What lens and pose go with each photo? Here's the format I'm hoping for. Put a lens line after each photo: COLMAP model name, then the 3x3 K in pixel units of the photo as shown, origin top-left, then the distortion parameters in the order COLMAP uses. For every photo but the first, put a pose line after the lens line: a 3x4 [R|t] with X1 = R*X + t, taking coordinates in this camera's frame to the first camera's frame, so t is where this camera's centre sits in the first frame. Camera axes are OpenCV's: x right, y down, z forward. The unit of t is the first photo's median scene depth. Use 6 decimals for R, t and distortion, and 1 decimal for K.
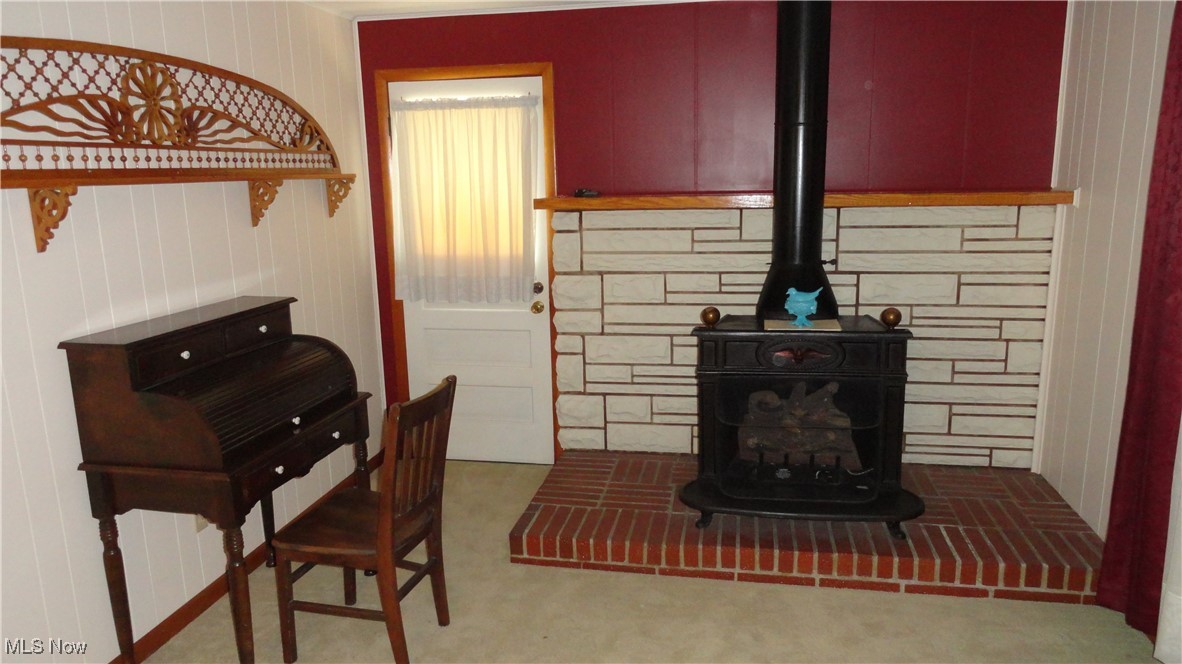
lens RADIAL K [[811.7, 0, 591.0], [0, 811.7, 332.0], [0, 0, 1]] dist [-0.010943, -0.001757]
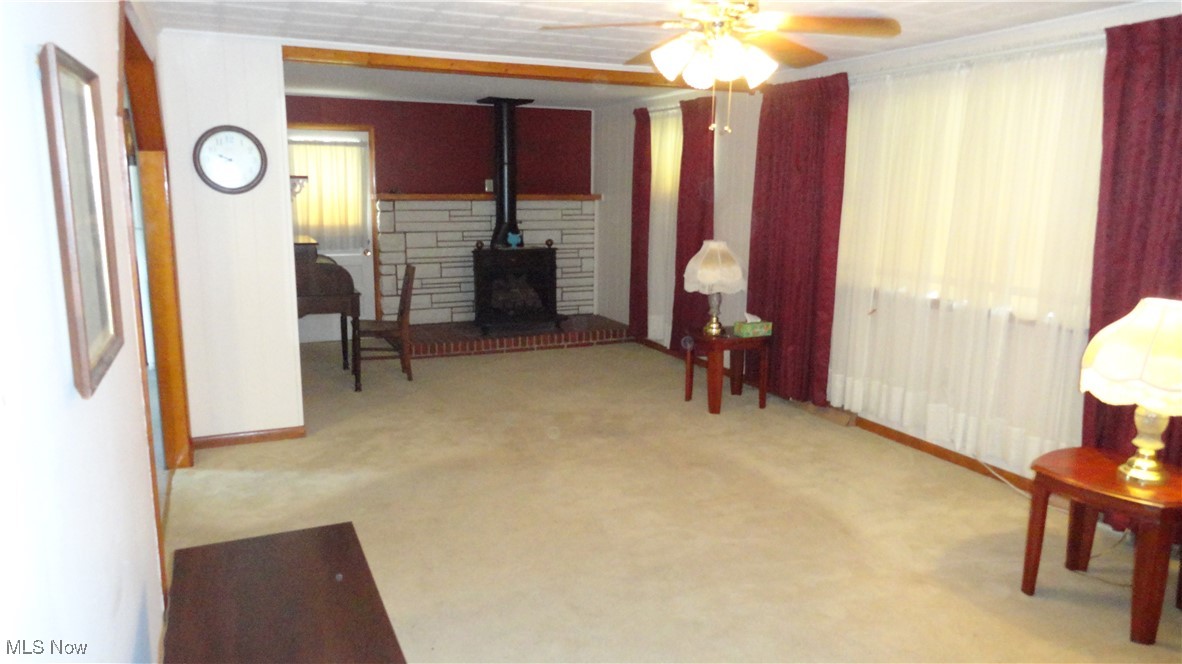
lens RADIAL K [[811.7, 0, 591.0], [0, 811.7, 332.0], [0, 0, 1]] dist [-0.010943, -0.001757]
pose [[0.819154, -0.075880, 0.568532, -0.827773], [0.086478, 0.996219, 0.008362, 0.209667], [-0.567017, 0.042316, 0.822619, -0.955954]]
